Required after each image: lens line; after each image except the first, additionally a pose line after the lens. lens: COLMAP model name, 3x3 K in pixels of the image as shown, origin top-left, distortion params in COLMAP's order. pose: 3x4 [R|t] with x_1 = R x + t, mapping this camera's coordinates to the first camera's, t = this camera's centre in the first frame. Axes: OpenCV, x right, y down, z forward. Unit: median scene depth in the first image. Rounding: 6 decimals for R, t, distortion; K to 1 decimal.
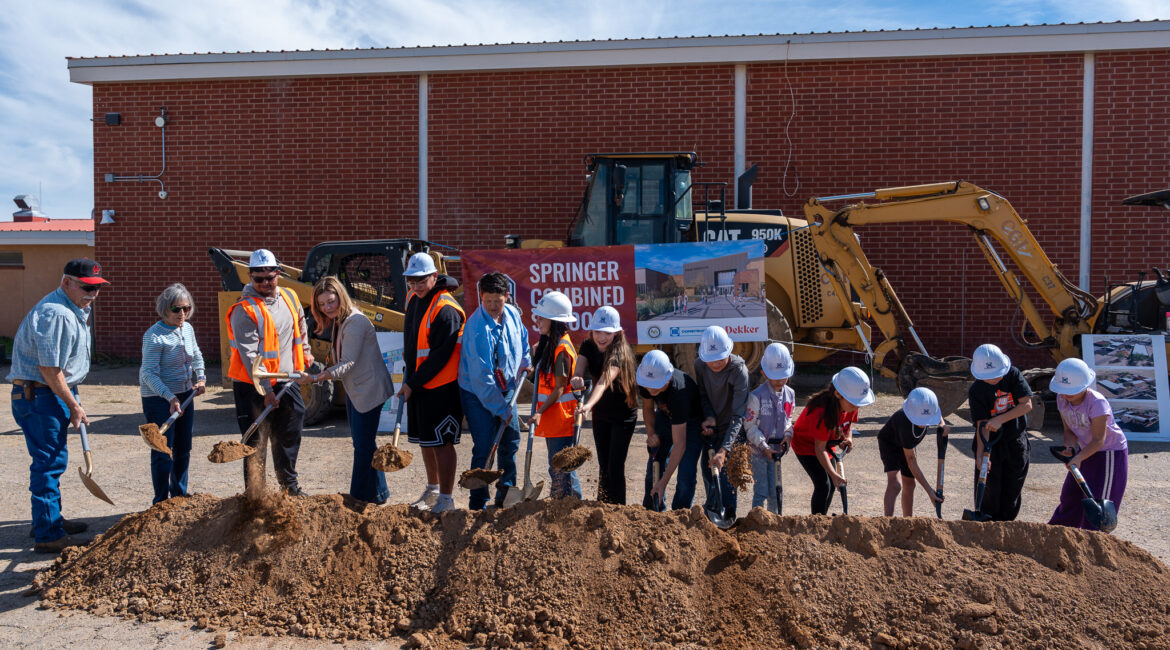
lens RADIAL K [[823.5, 0, 569.3], [0, 823.5, 319.8], [0, 0, 1]] dist [-0.010468, 0.004646]
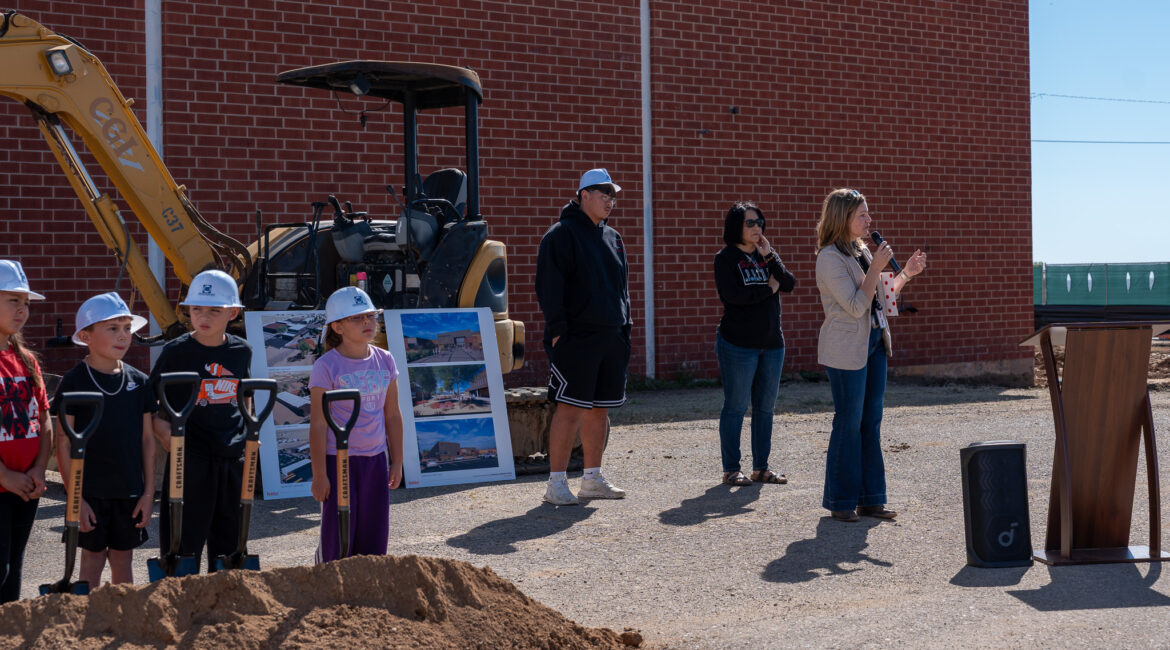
lens RADIAL K [[2026.0, 0, 658.9], [0, 2026.0, 287.3], [0, 0, 1]] dist [0.021254, -0.052149]
pose [[0.646099, -0.009422, 0.763195, -0.169058], [0.037179, 0.999125, -0.019140, 0.027761], [-0.762347, 0.040741, 0.645884, -0.063177]]
